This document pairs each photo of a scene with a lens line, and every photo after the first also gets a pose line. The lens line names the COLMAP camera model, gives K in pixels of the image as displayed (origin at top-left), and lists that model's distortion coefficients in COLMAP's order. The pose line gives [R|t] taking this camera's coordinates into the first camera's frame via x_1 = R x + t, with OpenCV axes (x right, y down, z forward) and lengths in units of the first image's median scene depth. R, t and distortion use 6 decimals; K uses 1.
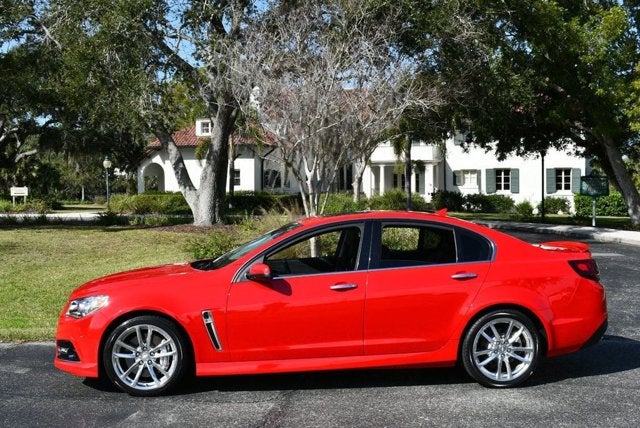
lens RADIAL K [[796.6, 0, 320.0], [0, 796.6, 214.0], [0, 0, 1]] dist [-0.070986, -0.020170]
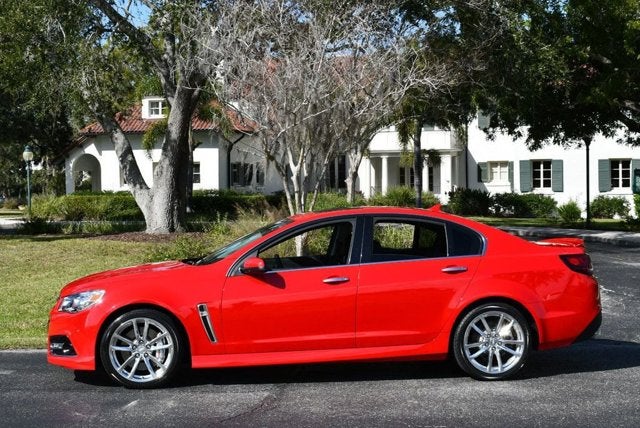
lens RADIAL K [[1085.8, 0, 320.0], [0, 1085.8, 214.0], [0, 0, 1]] dist [-0.028414, -0.016186]
pose [[0.999859, -0.003962, 0.016301, -0.002851], [0.004081, 0.999965, -0.007267, 0.003618], [-0.016272, 0.007332, 0.999841, -0.085254]]
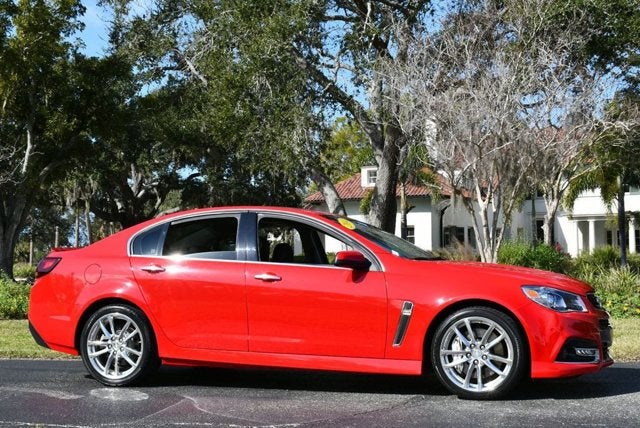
lens RADIAL K [[983.5, 0, 320.0], [0, 983.5, 214.0], [0, 0, 1]] dist [-0.043277, -0.049164]
pose [[0.979845, -0.017388, -0.199002, 0.013247], [0.001385, 0.996772, -0.080277, 0.023995], [0.199755, 0.078383, 0.976706, -0.041447]]
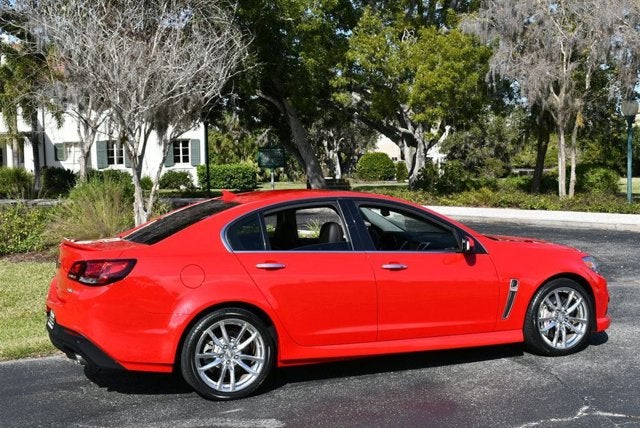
lens RADIAL K [[908.7, 0, 320.0], [0, 908.7, 214.0], [0, 0, 1]] dist [-0.089528, -0.023277]
pose [[0.857762, -0.049453, 0.511664, -0.182108], [0.037078, 0.998721, 0.034369, -0.001872], [-0.512709, -0.010509, 0.858498, 0.011852]]
